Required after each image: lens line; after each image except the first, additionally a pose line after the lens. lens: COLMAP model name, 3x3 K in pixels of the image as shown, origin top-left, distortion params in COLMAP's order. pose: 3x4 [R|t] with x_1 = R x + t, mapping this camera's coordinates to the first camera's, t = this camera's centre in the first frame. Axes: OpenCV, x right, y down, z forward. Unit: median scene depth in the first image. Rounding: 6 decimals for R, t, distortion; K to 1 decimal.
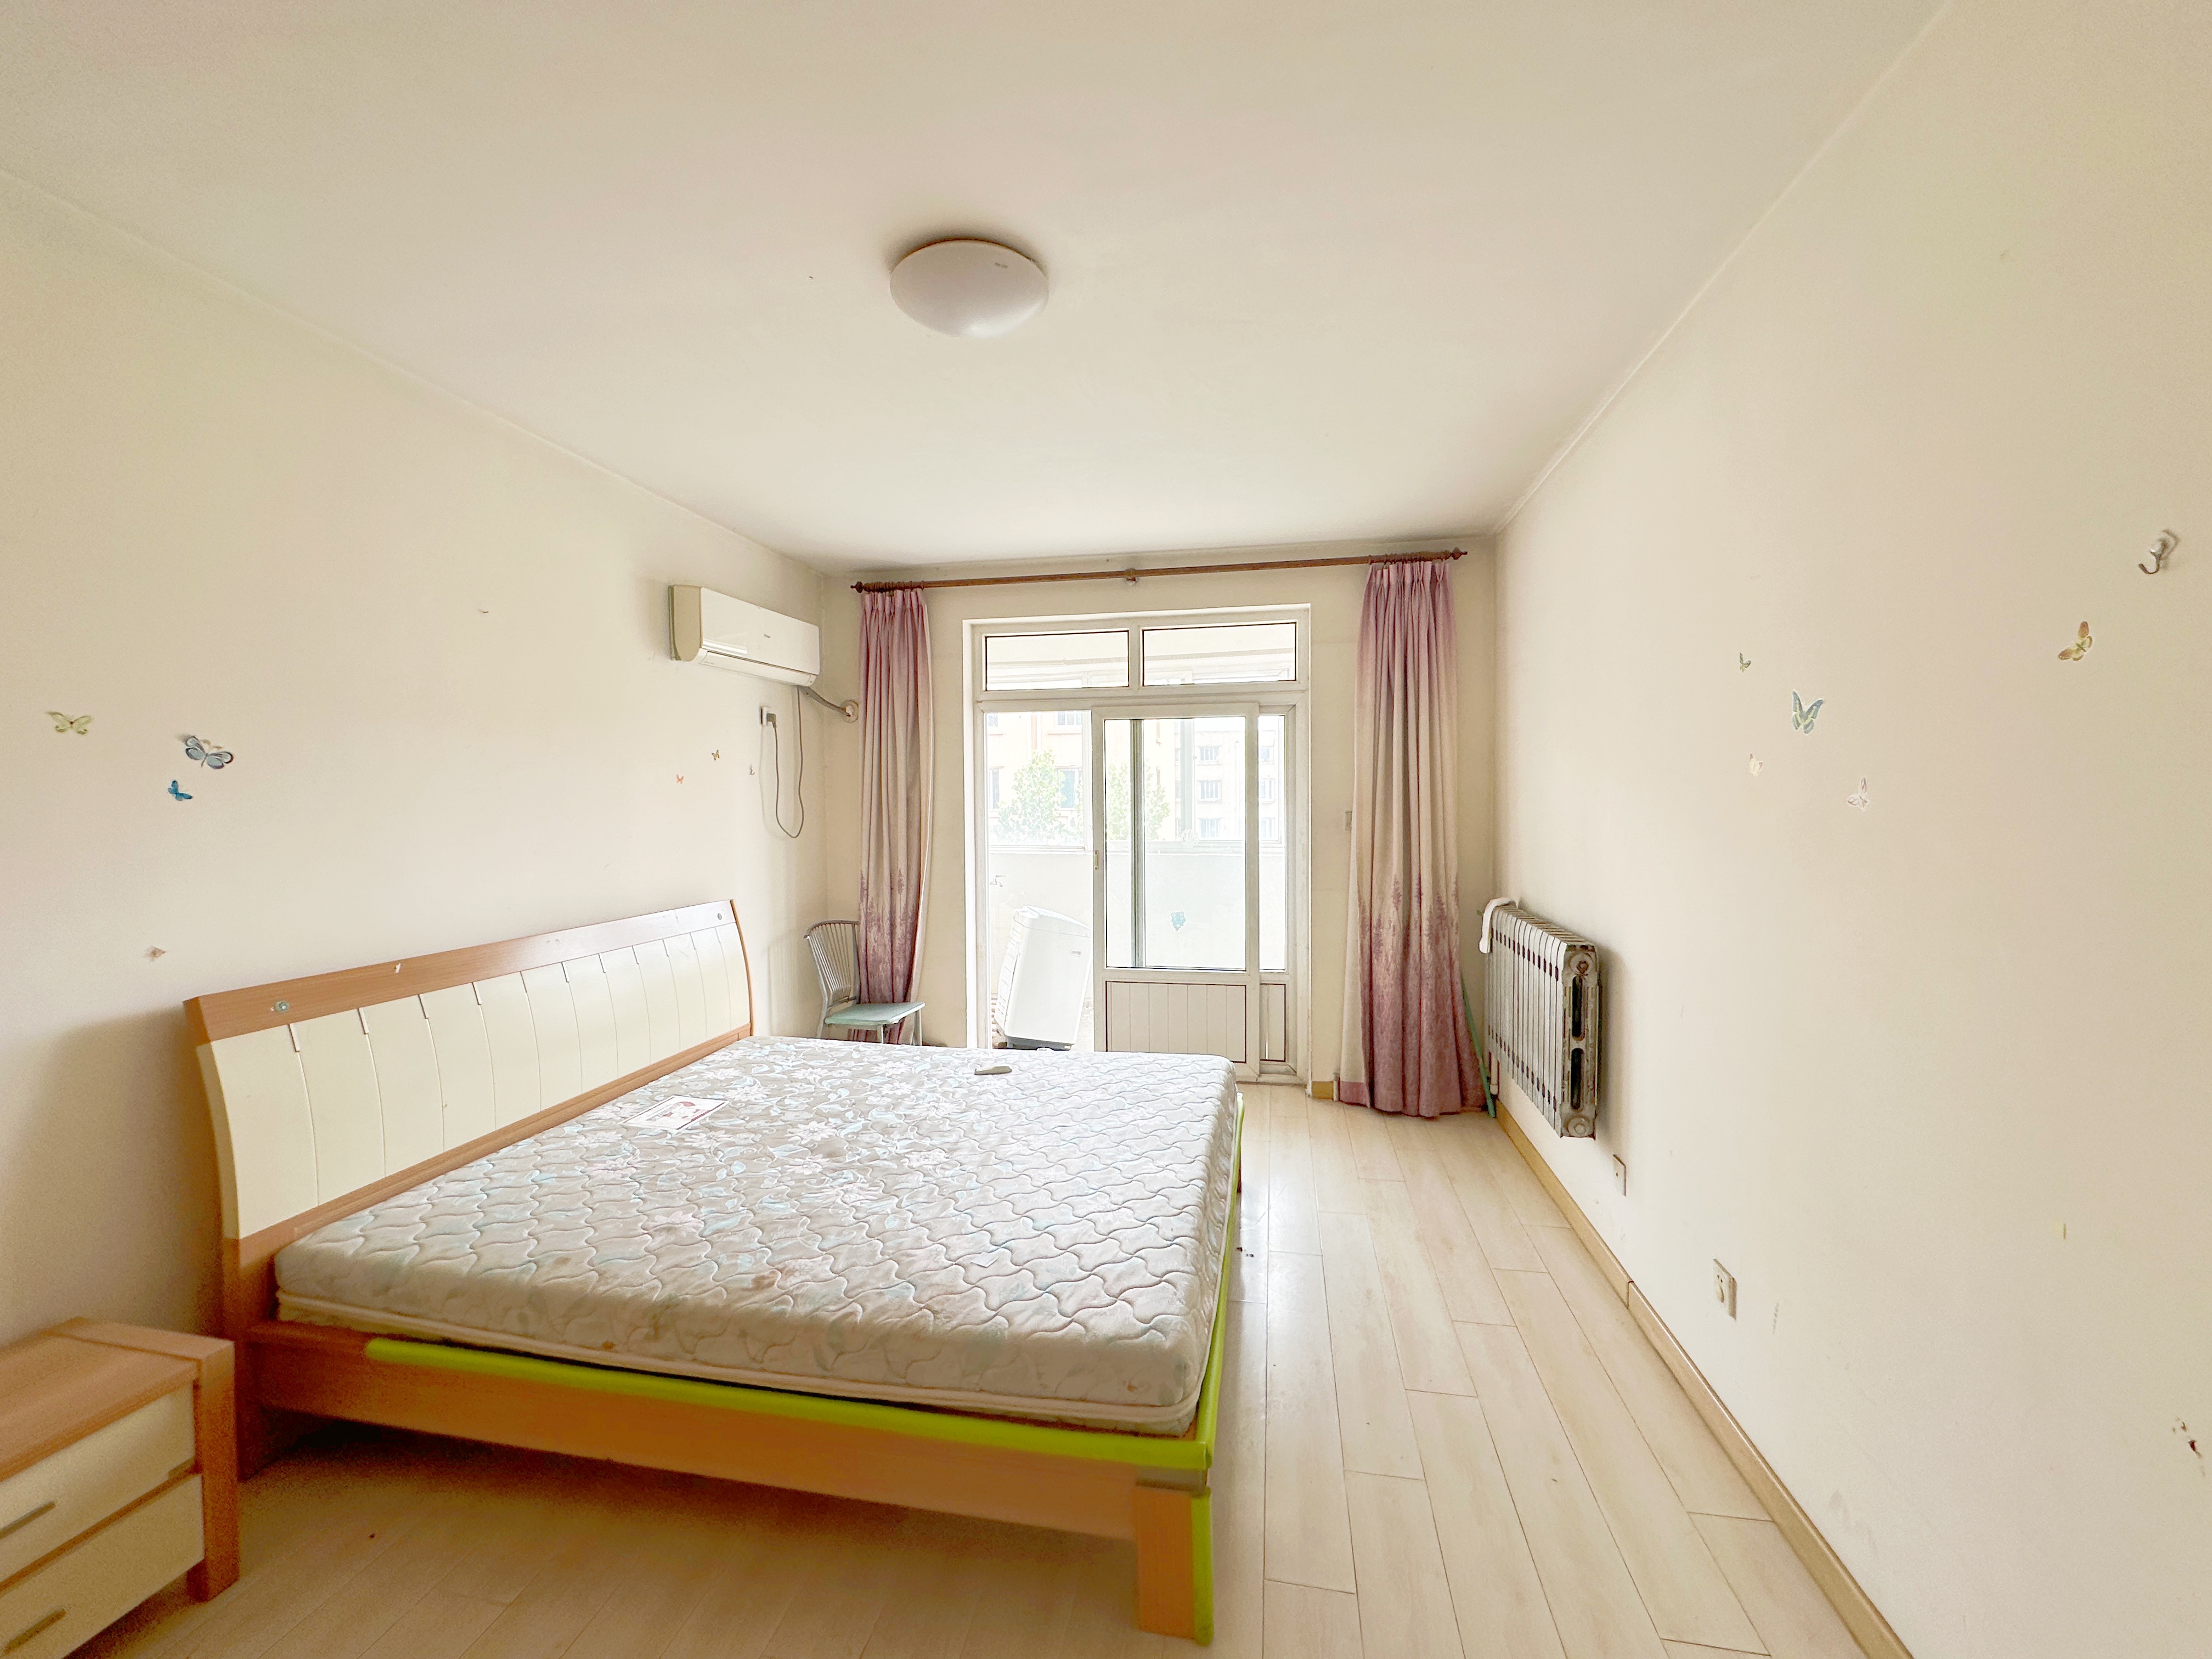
lens RADIAL K [[893.0, 0, 1104.7], [0, 893.0, 819.2], [0, 0, 1]] dist [-0.002245, -0.000202]
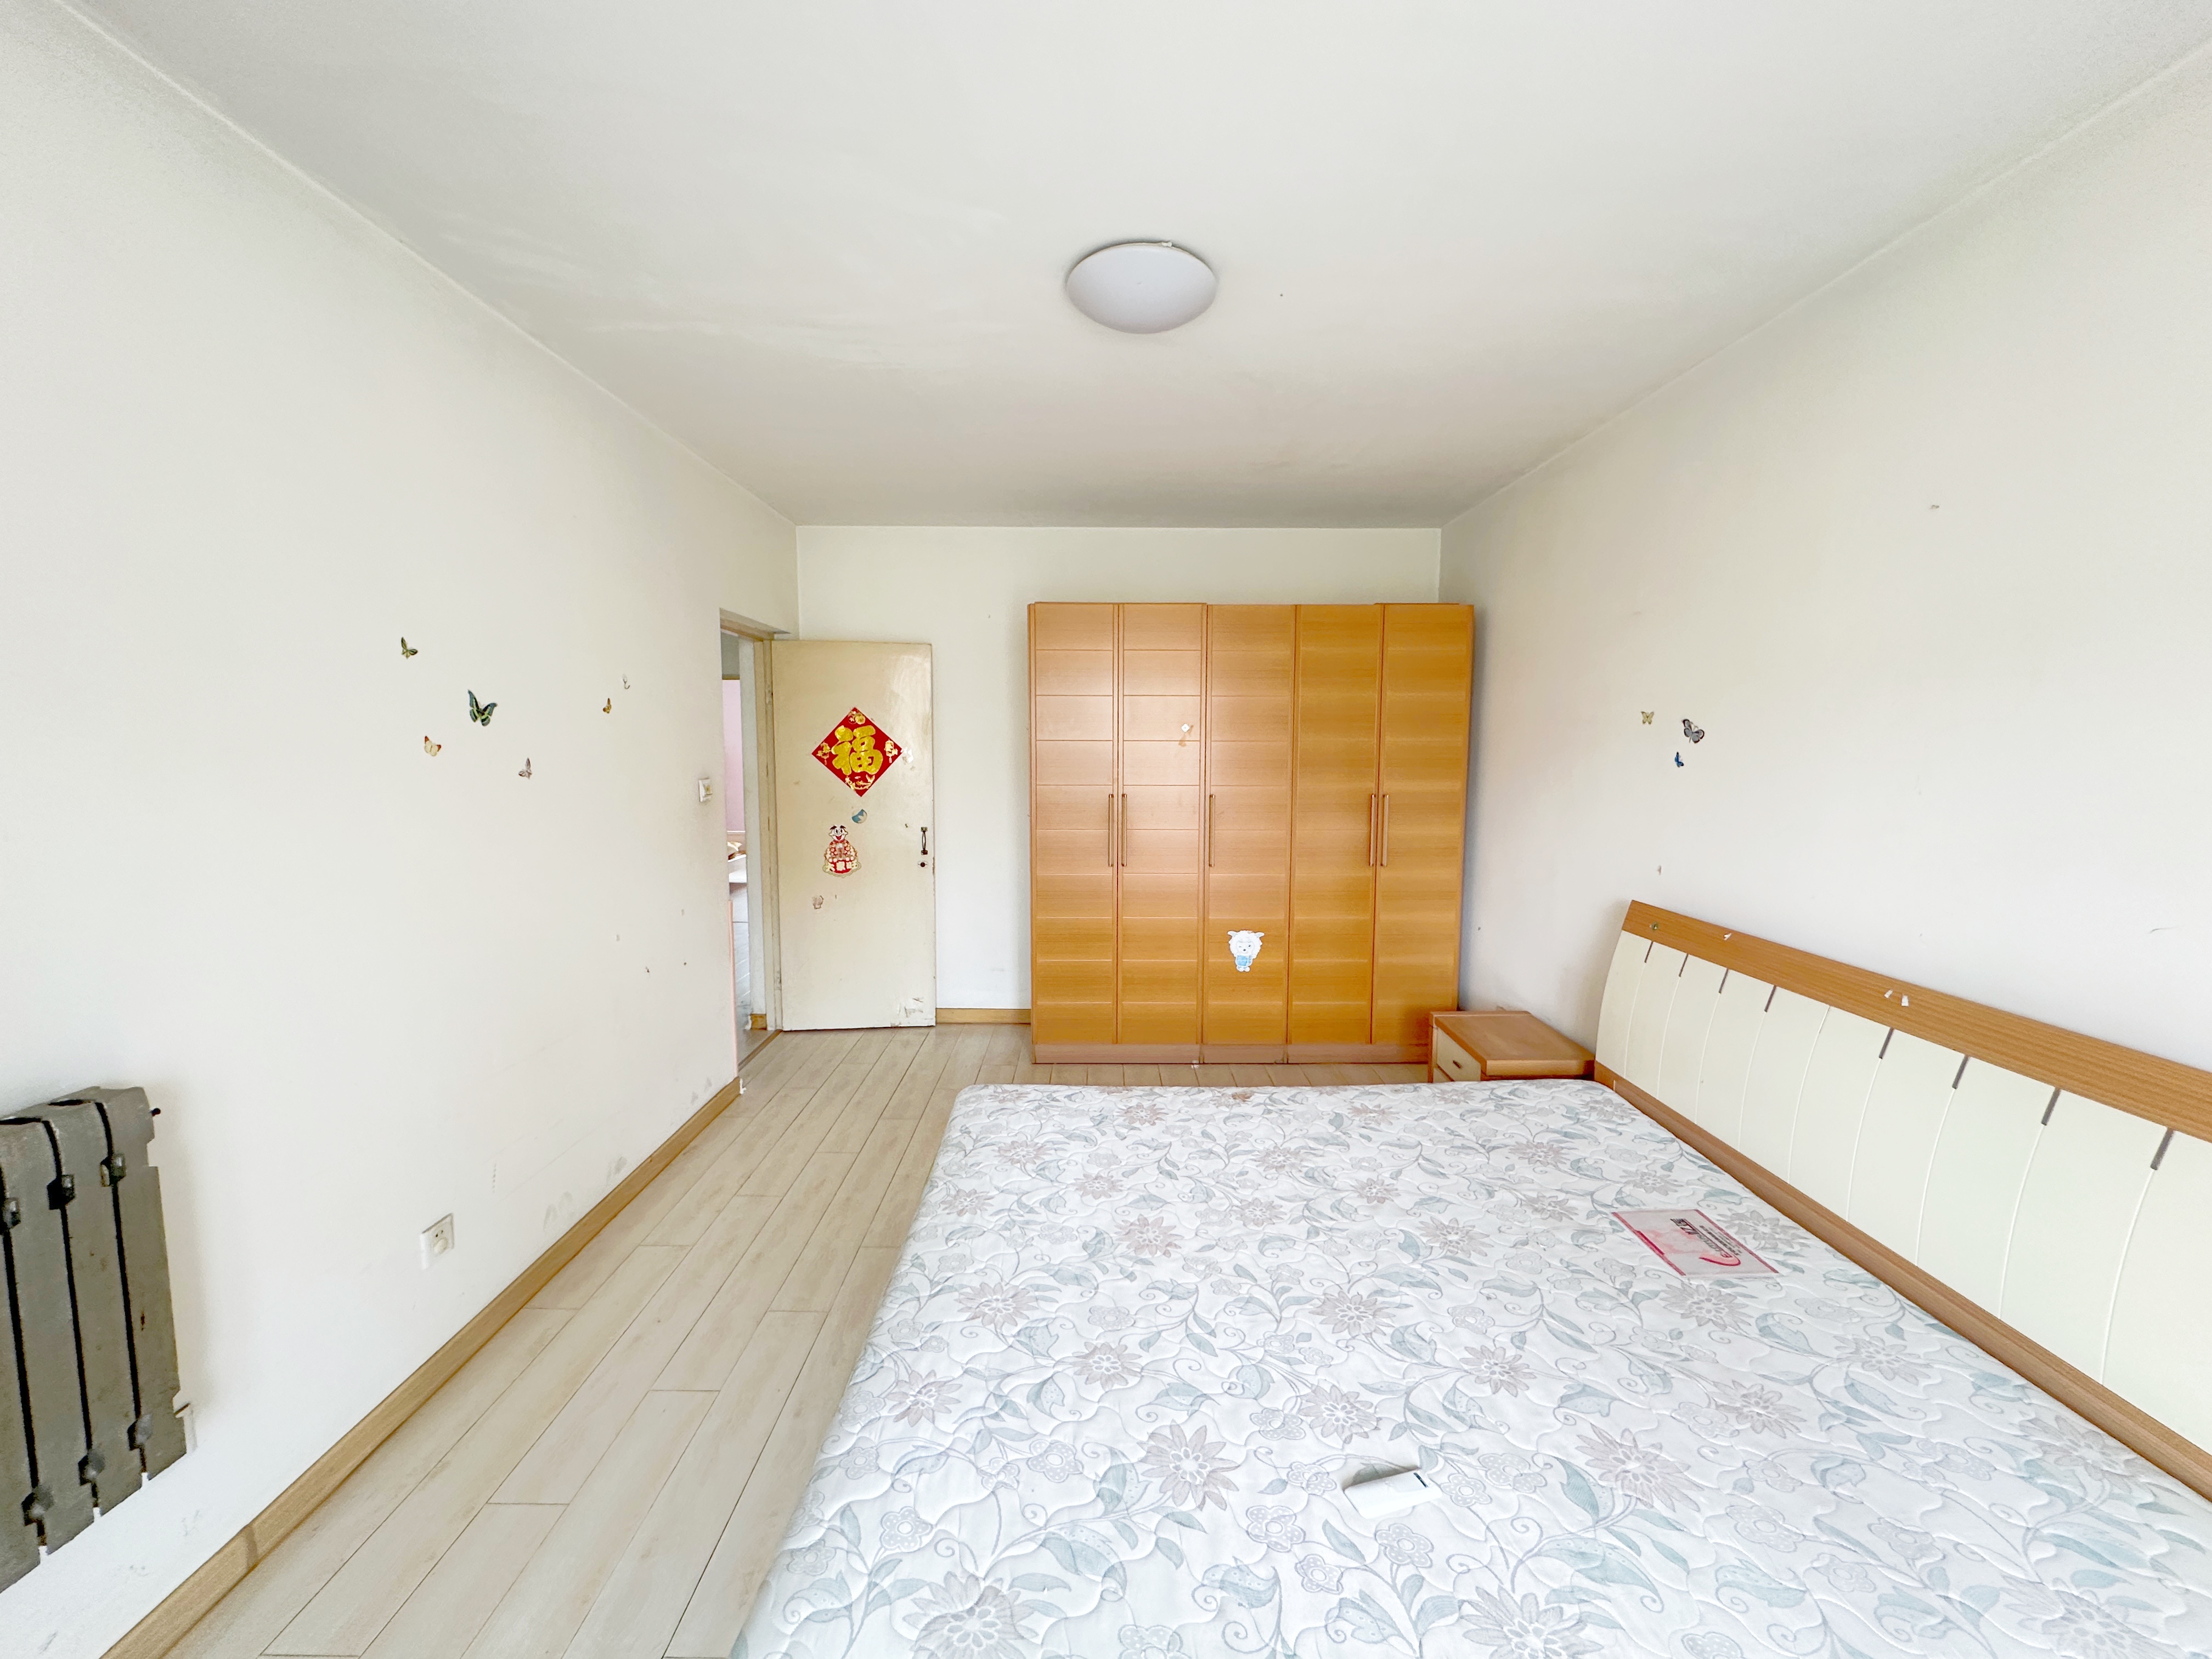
lens RADIAL K [[893.0, 0, 1100.8], [0, 893.0, 833.2], [0, 0, 1]] dist [-0.002245, -0.000202]
pose [[-0.980306, 0.023841, -0.196038, 0.139080], [-0.000842, 0.992173, 0.124871, -0.099055], [0.197481, 0.122577, -0.972613, 2.376486]]
